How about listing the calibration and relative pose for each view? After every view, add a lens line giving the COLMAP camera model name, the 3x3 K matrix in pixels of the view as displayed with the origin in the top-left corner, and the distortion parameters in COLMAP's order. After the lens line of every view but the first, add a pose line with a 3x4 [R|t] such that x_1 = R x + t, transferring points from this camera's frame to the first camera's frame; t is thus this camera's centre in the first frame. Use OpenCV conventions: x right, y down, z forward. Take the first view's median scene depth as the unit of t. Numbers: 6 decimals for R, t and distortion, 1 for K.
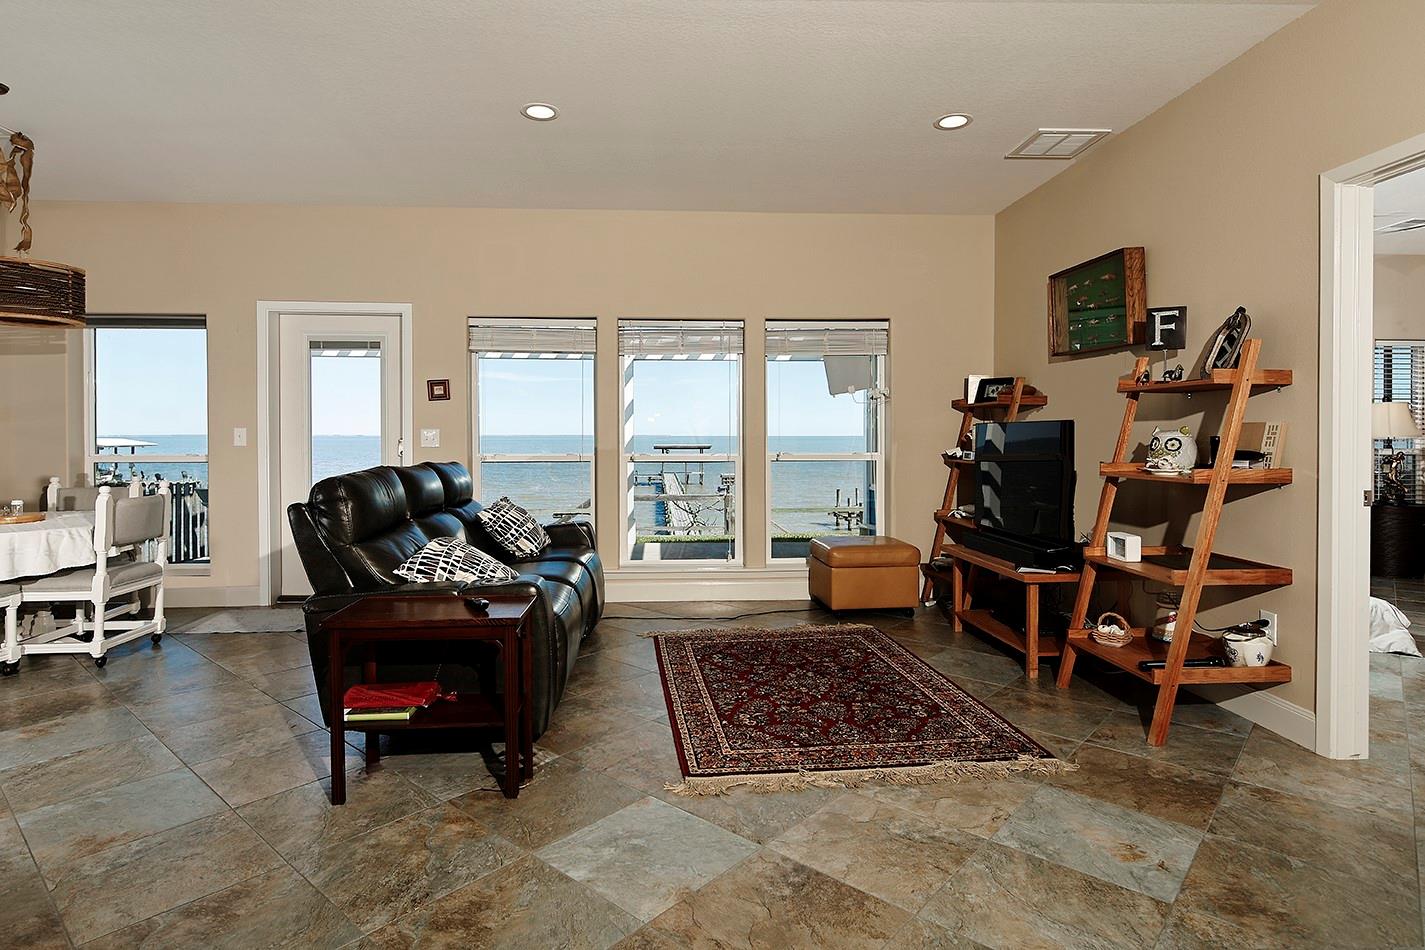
lens RADIAL K [[748.3, 0, 710.2], [0, 748.3, 445.5], [0, 0, 1]] dist [0.001429, 0.000337]
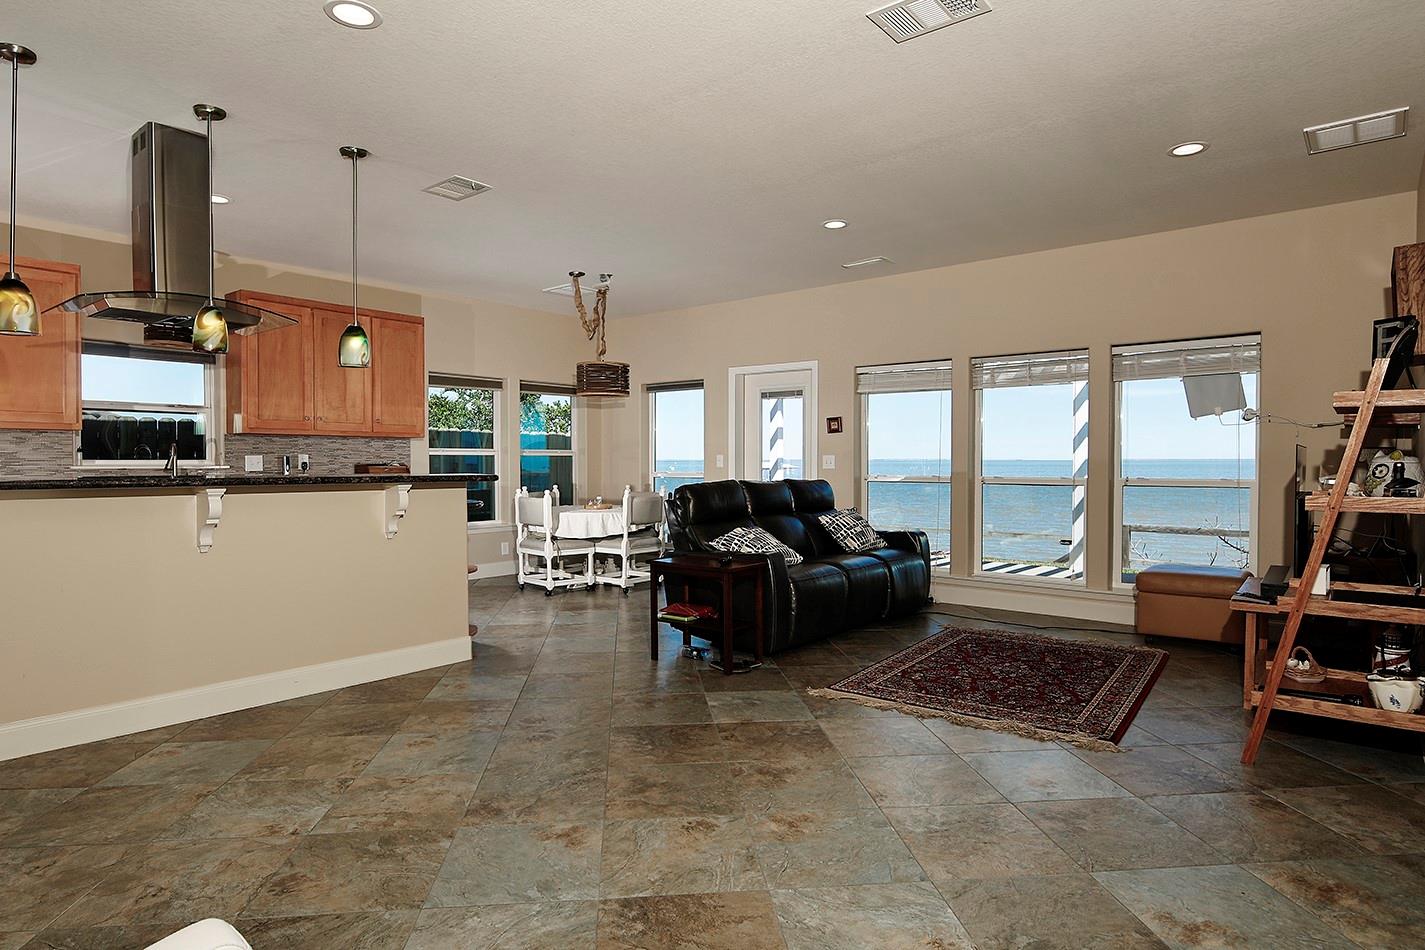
lens RADIAL K [[753.2, 0, 712.5], [0, 753.2, 475.0], [0, 0, 1]] dist [0.004890, 0.000549]
pose [[0.750801, 0.013258, -0.660395, 0.502733], [-0.008237, 0.999909, 0.010710, 0.000434], [0.660477, -0.002601, 0.750842, -0.180765]]
